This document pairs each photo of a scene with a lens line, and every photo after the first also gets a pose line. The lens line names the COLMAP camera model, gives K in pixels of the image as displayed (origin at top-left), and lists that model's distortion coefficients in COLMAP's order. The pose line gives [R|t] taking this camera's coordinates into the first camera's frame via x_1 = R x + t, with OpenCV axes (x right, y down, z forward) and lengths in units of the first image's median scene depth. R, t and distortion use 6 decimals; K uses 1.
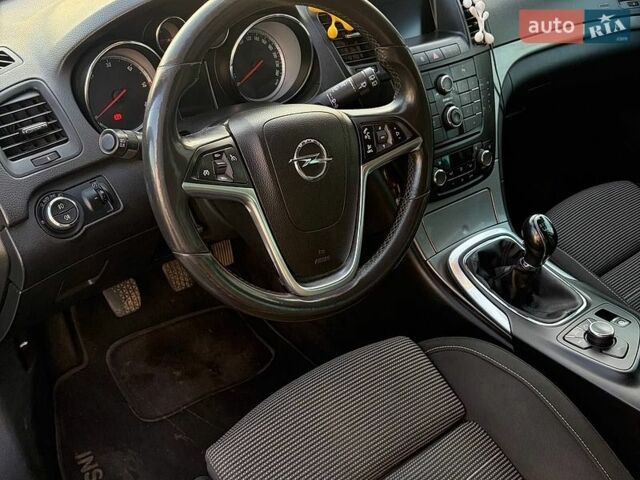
lens RADIAL K [[640.4, 0, 322.1], [0, 640.4, 241.4], [0, 0, 1]] dist [0.077609, -0.168217]
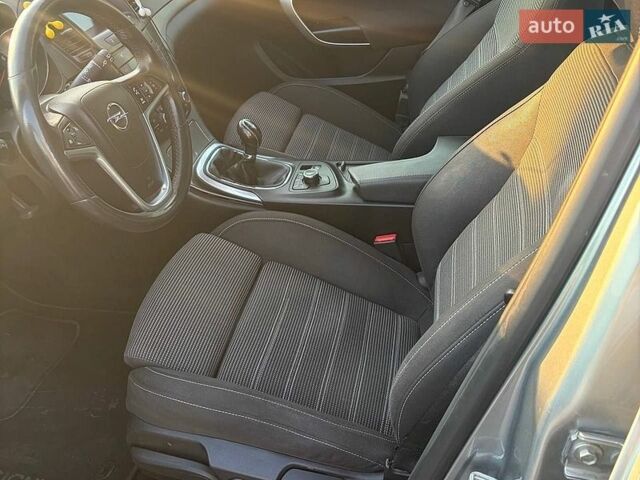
lens RADIAL K [[640.4, 0, 322.1], [0, 640.4, 241.4], [0, 0, 1]] dist [0.077609, -0.168217]
pose [[0.763717, -0.412592, 0.496492, -0.364446], [0.394537, 0.907062, 0.146895, 0.066599], [-0.510957, 0.083699, 0.855522, -0.308623]]
